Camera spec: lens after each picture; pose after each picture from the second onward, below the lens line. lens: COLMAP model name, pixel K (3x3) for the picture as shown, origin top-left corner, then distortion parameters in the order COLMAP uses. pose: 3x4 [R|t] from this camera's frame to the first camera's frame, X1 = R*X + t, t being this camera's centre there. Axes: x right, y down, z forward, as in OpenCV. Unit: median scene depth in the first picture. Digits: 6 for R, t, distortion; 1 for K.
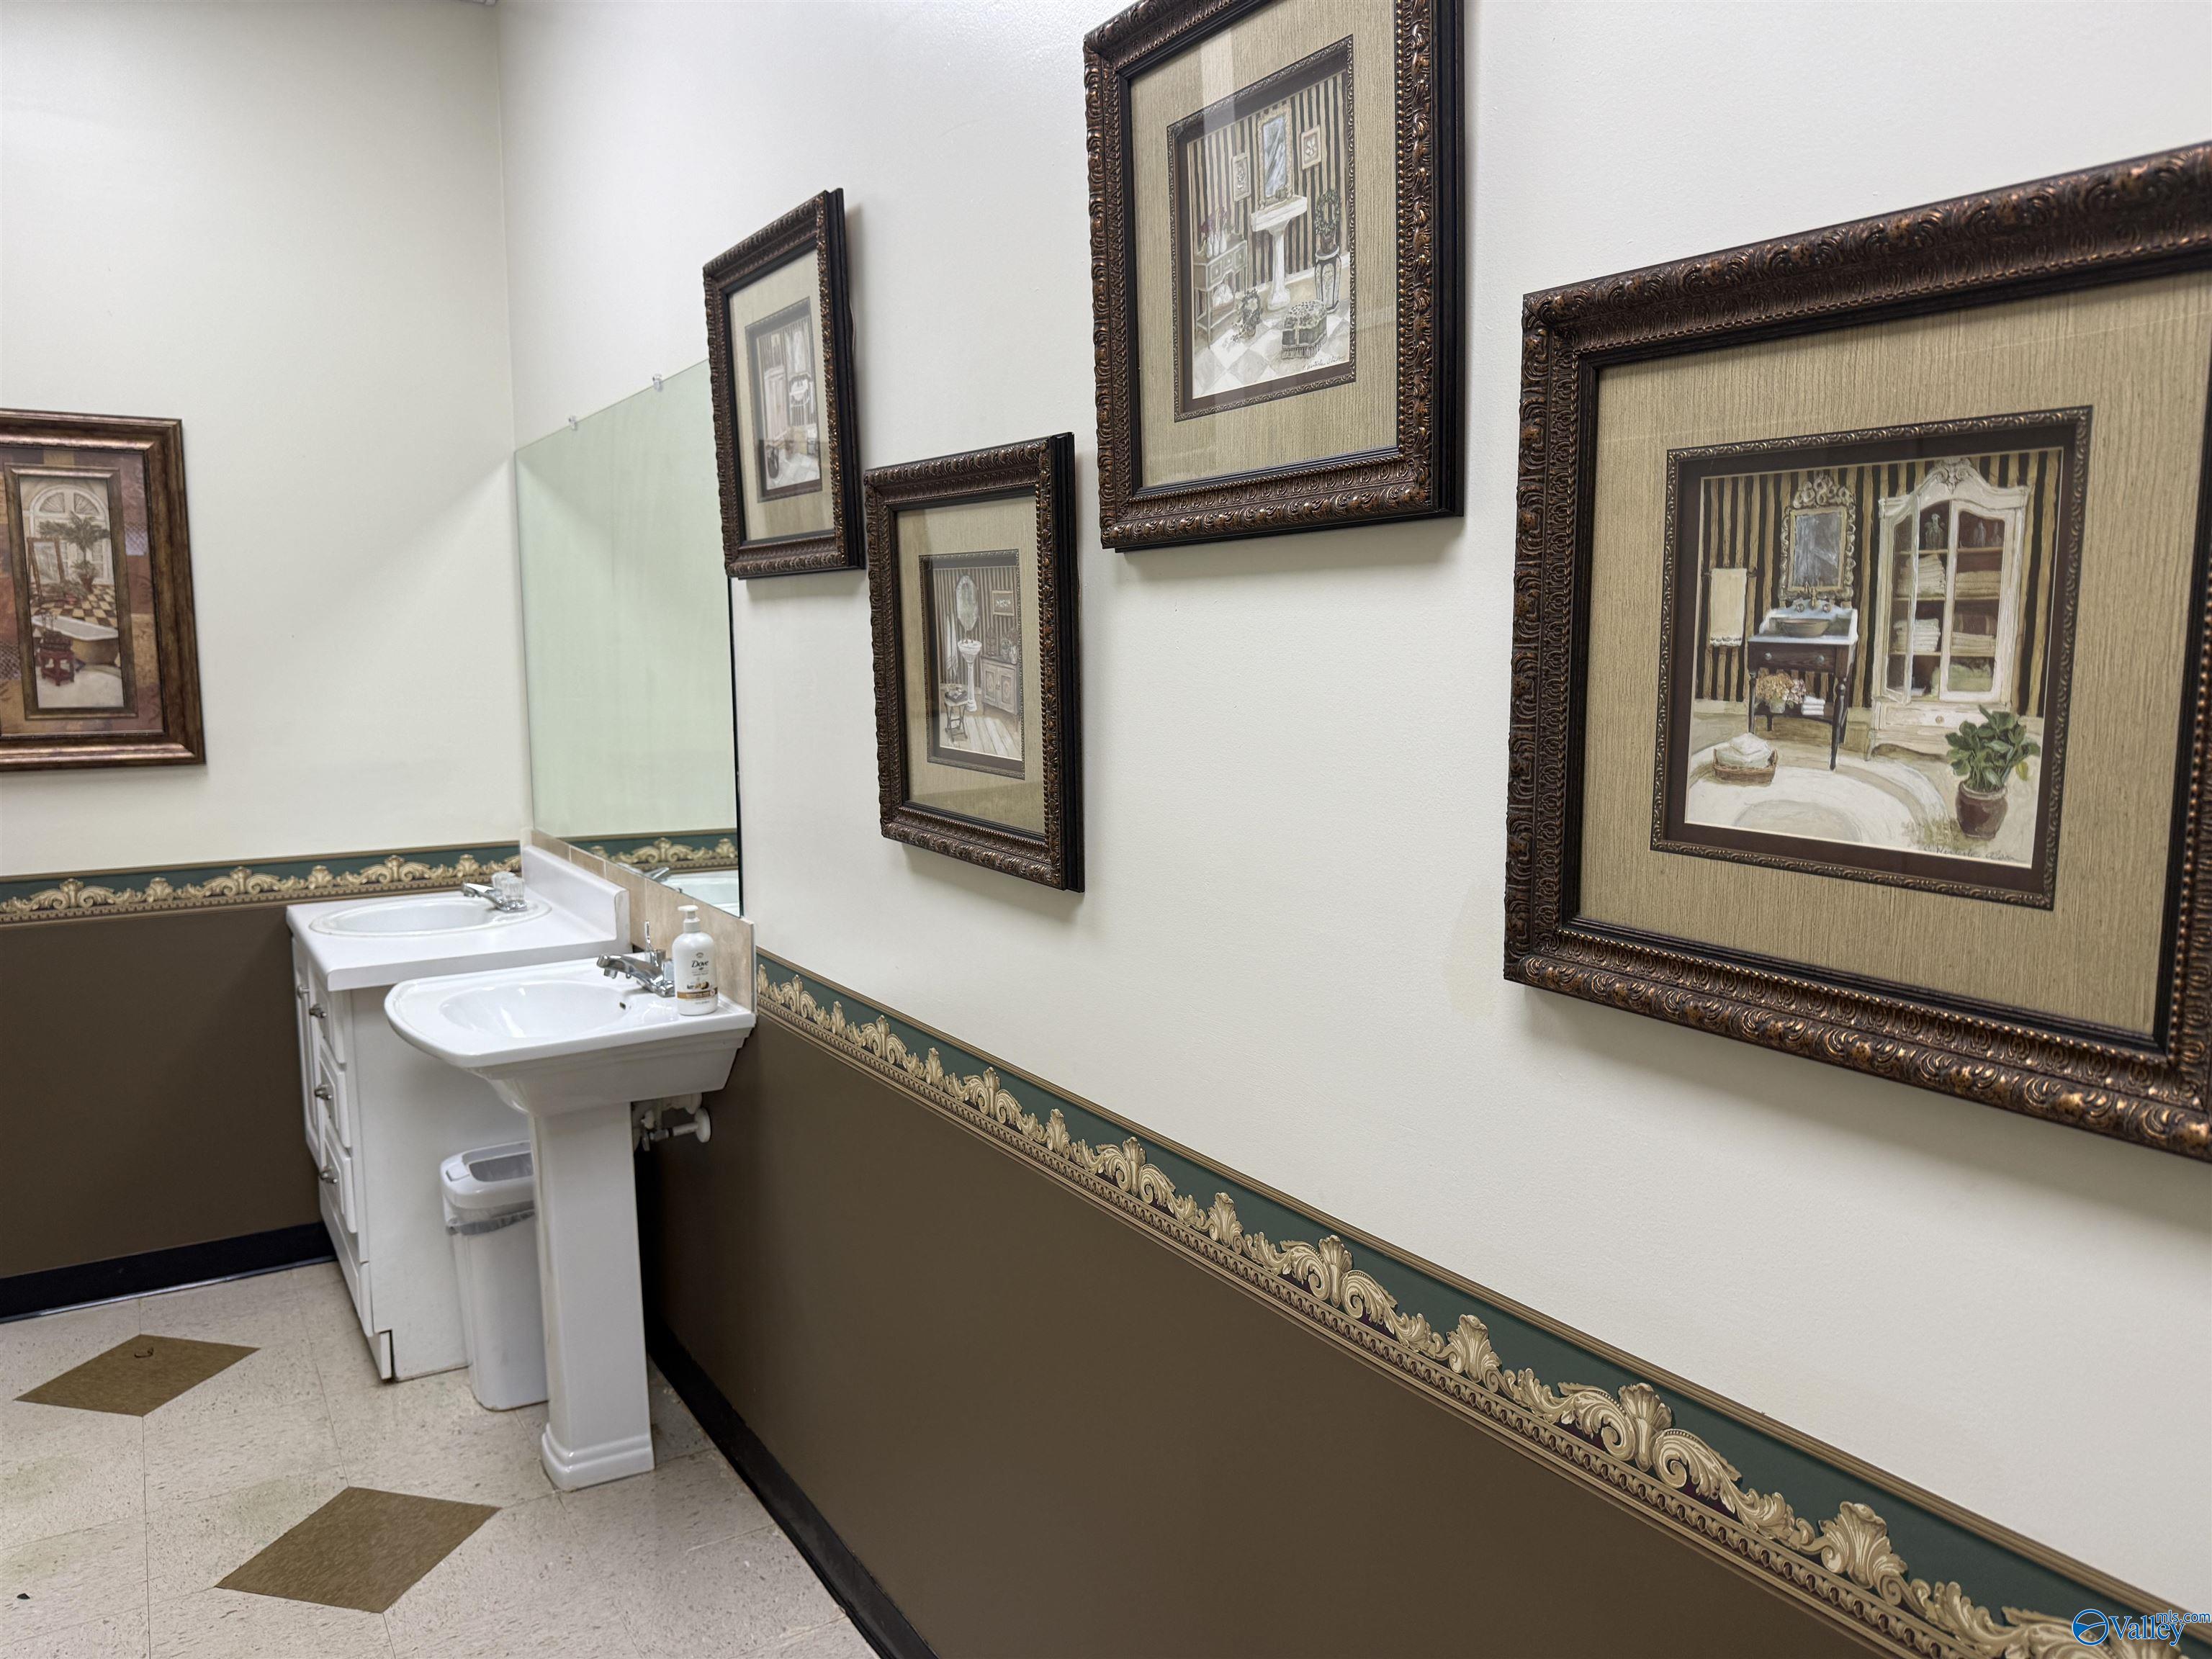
lens RADIAL K [[1547.4, 0, 1105.2], [0, 1547.4, 842.8], [0, 0, 1]] dist [0.021000, -0.030234]
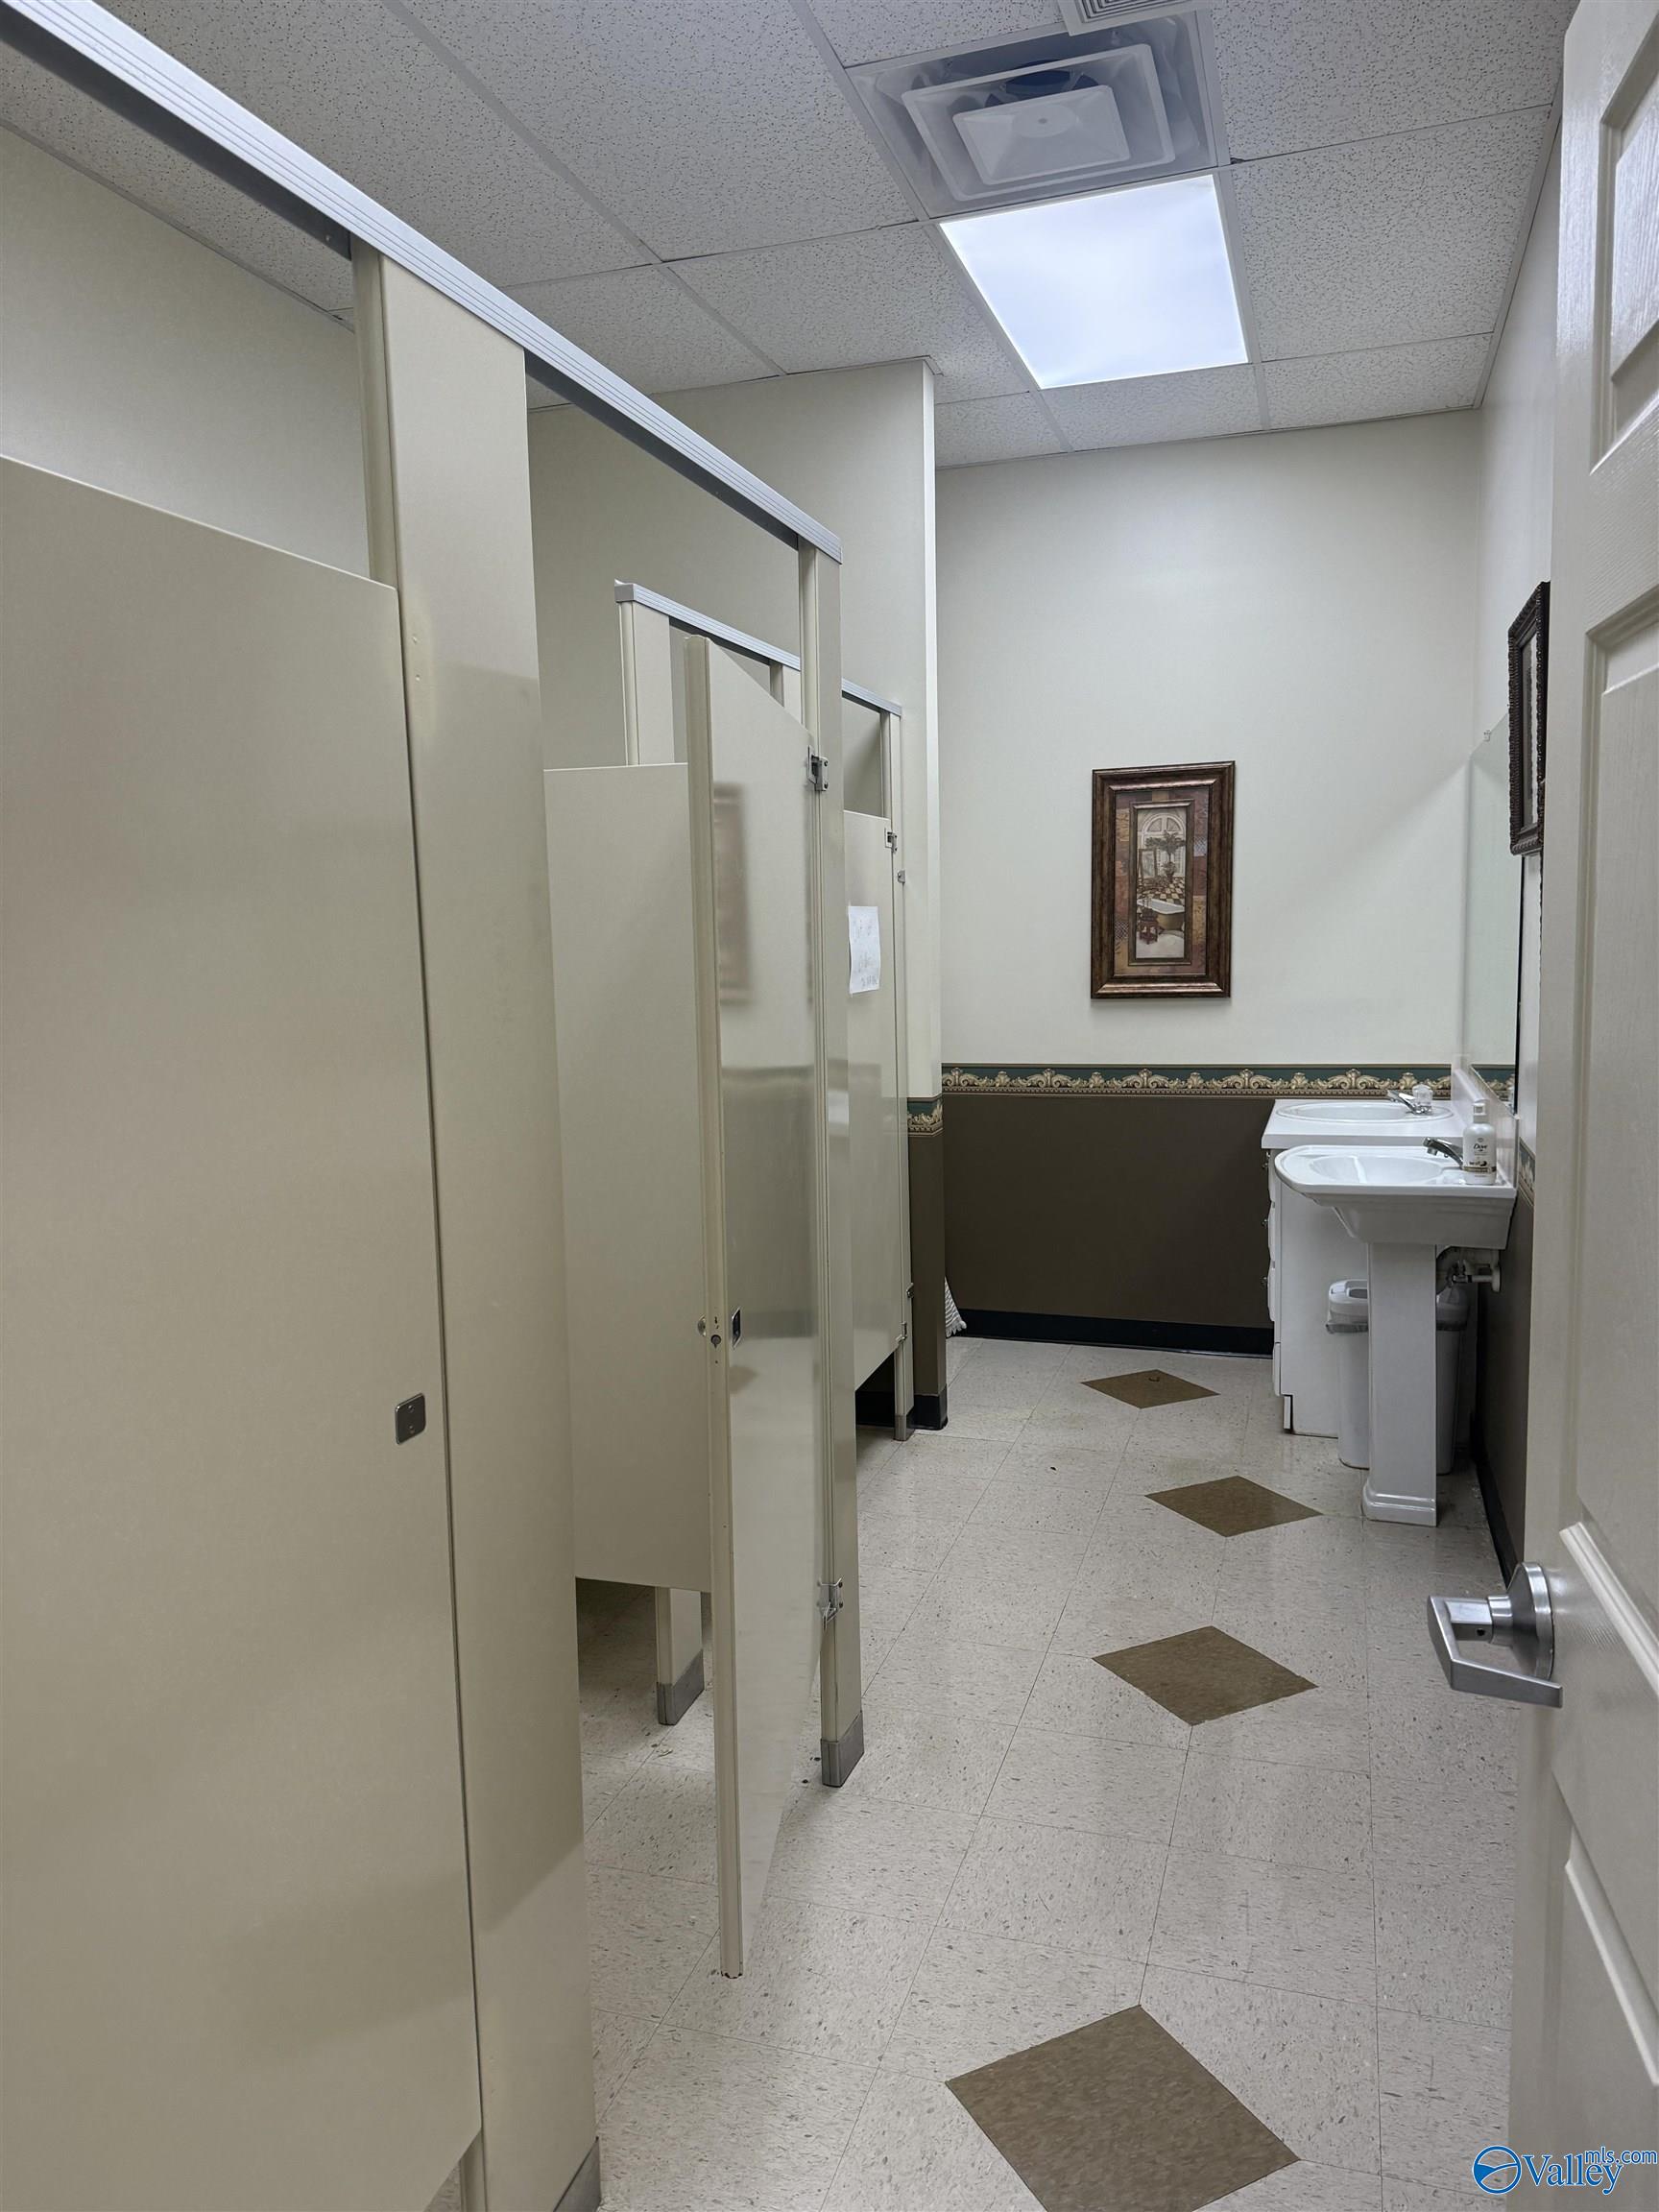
lens RADIAL K [[1547.4, 0, 829.5], [0, 1547.4, 1106.0], [0, 0, 1]] dist [0.021000, -0.030234]
pose [[0.635573, 0.071260, -0.768745, 0.318108], [-0.070227, 0.996939, 0.034351, 0.028800], [0.768840, 0.032154, 0.638632, -0.222089]]
